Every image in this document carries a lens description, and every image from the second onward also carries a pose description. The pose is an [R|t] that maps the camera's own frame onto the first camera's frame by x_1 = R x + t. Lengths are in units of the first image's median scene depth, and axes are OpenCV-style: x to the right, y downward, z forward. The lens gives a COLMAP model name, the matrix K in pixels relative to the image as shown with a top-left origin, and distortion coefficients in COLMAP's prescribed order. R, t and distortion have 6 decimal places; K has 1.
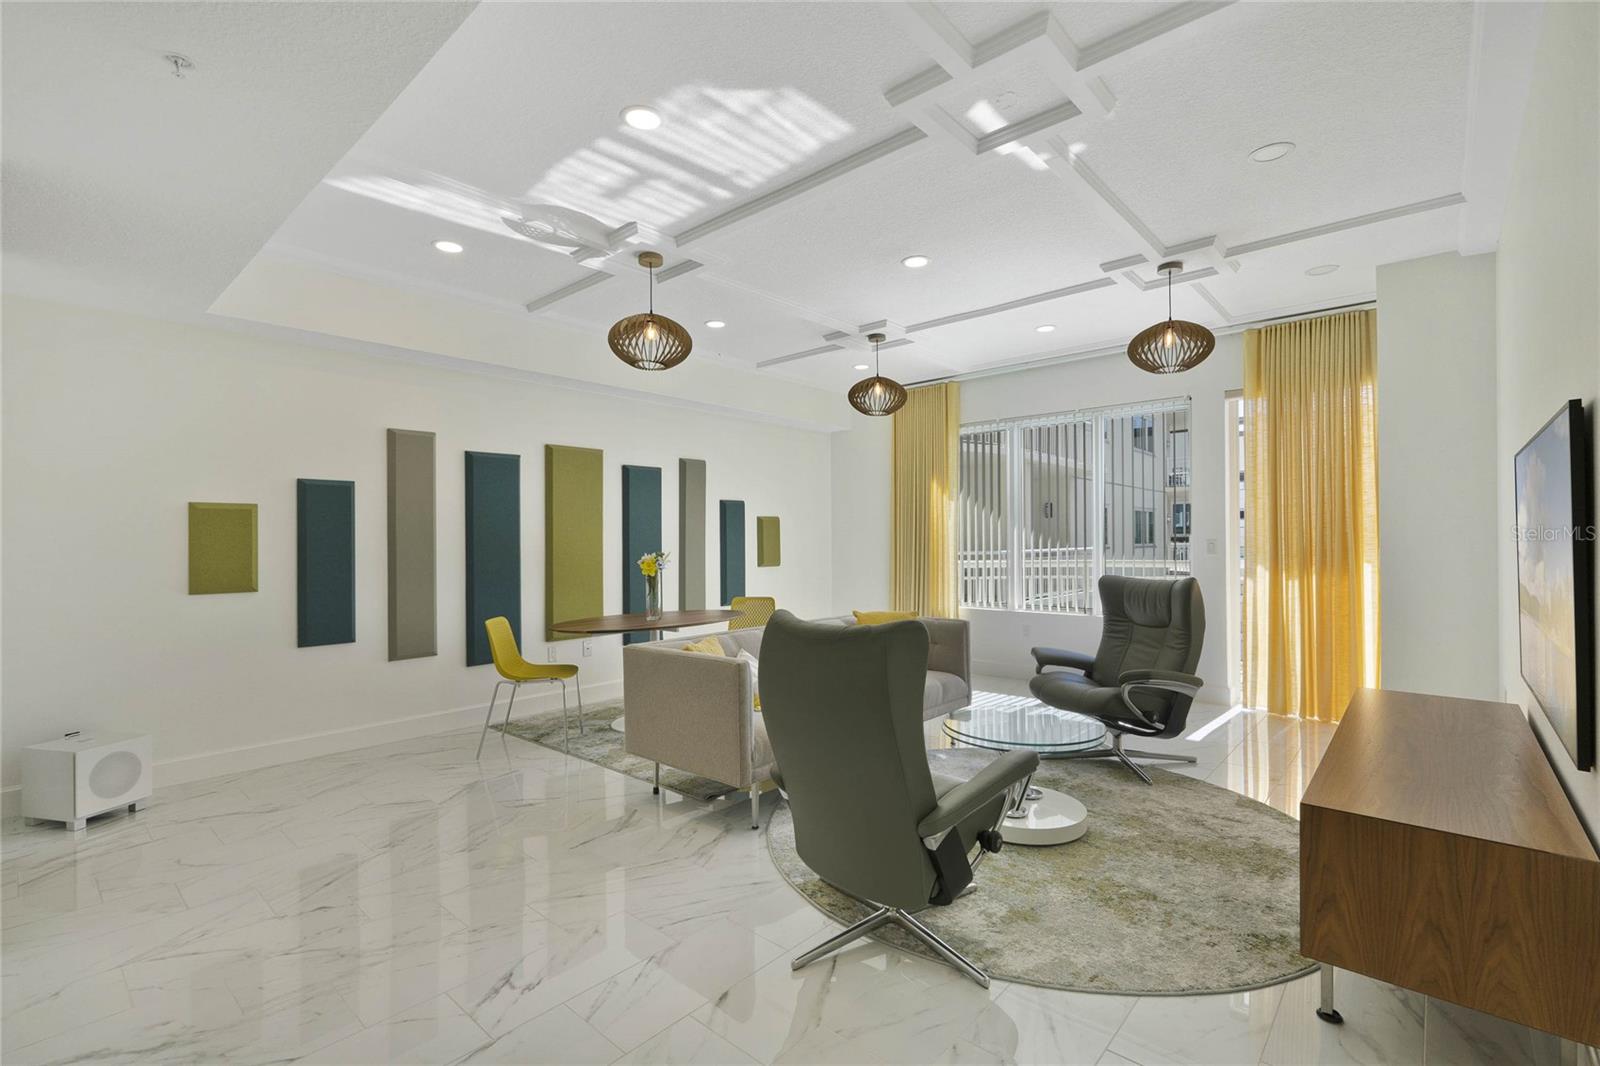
lens RADIAL K [[790.0, 0, 808.7], [0, 790.0, 534.7], [0, 0, 1]] dist [-0.000759, 0.000230]
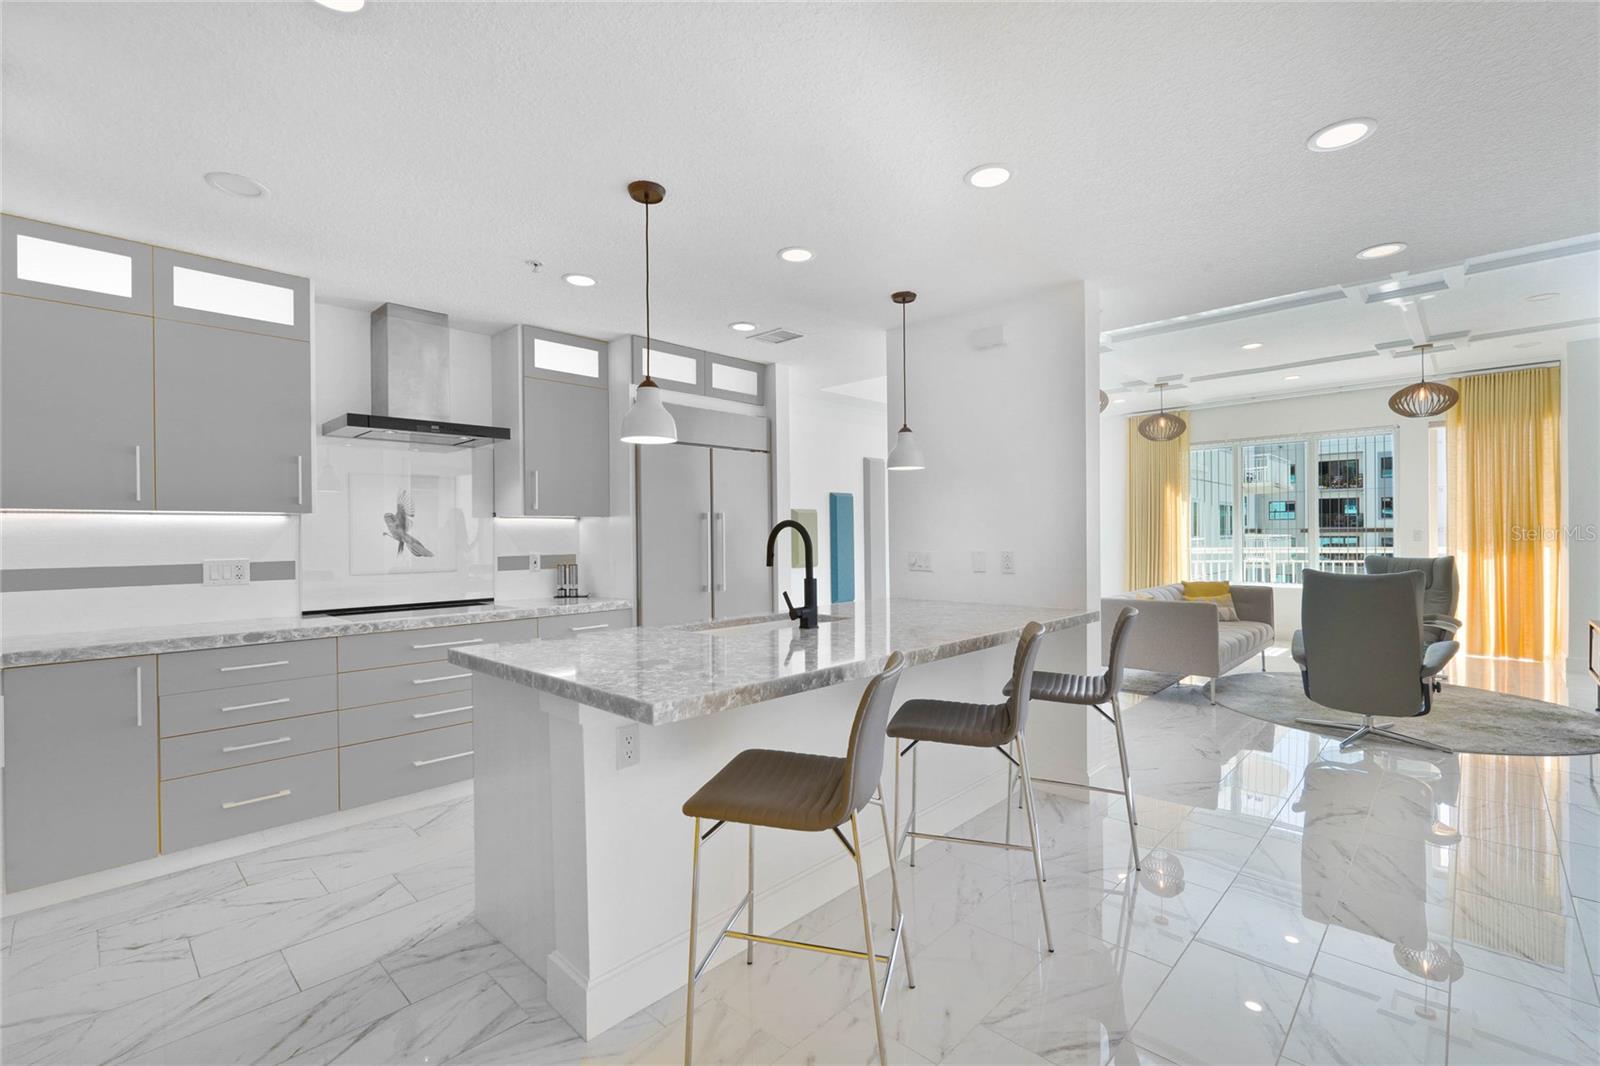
lens RADIAL K [[790.0, 0, 808.7], [0, 790.0, 534.7], [0, 0, 1]] dist [-0.000759, 0.000230]
pose [[0.999850, -0.003697, -0.016927, -0.640908], [0.003849, 0.999953, 0.008950, -0.004161], [0.016893, -0.009014, 0.999817, -0.475975]]
